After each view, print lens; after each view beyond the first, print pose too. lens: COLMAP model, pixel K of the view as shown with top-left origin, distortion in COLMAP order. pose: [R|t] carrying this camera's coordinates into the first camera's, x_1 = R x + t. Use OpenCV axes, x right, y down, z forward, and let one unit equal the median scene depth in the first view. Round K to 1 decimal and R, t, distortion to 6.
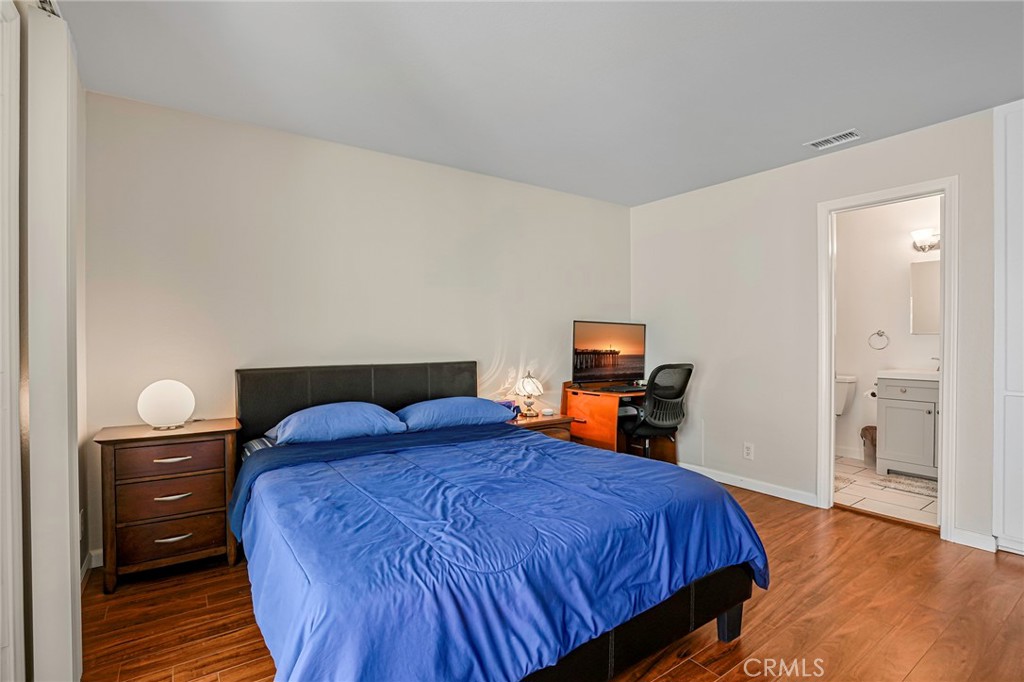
lens RADIAL K [[474.8, 0, 512.0], [0, 474.8, 341.0], [0, 0, 1]] dist [-0.056022, 0.015920]
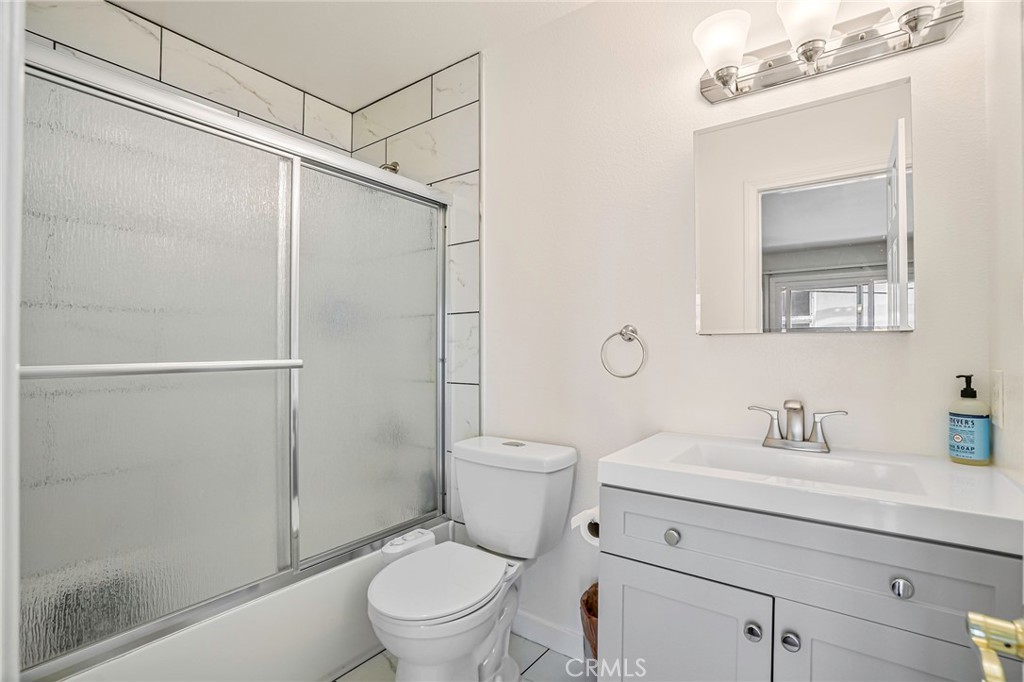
lens RADIAL K [[474.8, 0, 512.0], [0, 474.8, 341.0], [0, 0, 1]] dist [-0.056022, 0.015920]
pose [[0.946446, 0.002138, 0.322854, 0.599111], [0.001831, 0.999926, -0.011991, -0.006144], [-0.322856, 0.011940, 0.946373, 0.683016]]
